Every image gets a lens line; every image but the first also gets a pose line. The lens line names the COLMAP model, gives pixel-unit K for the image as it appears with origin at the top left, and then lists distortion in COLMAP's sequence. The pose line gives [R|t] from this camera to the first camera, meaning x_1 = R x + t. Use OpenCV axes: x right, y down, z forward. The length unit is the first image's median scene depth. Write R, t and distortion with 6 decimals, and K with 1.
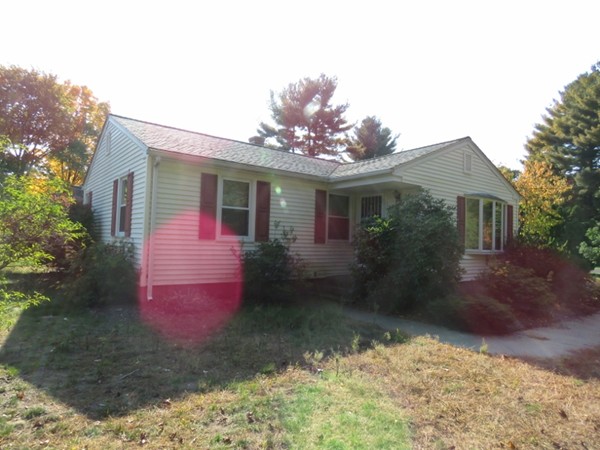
lens RADIAL K [[378.5, 0, 296.6], [0, 378.5, 224.6], [0, 0, 1]] dist [-0.003401, 0.001055]
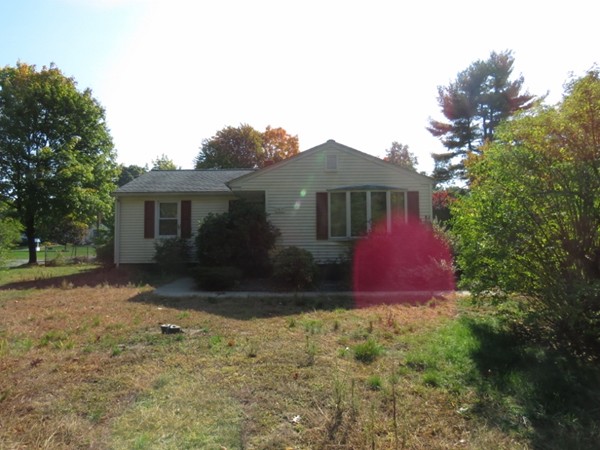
lens RADIAL K [[378.5, 0, 296.6], [0, 378.5, 224.6], [0, 0, 1]] dist [-0.003401, 0.001055]
pose [[0.786658, -0.069259, -0.613492, 0.763221], [0.060007, 0.997560, -0.035674, 0.044543], [0.614466, -0.008751, 0.788895, 0.013499]]
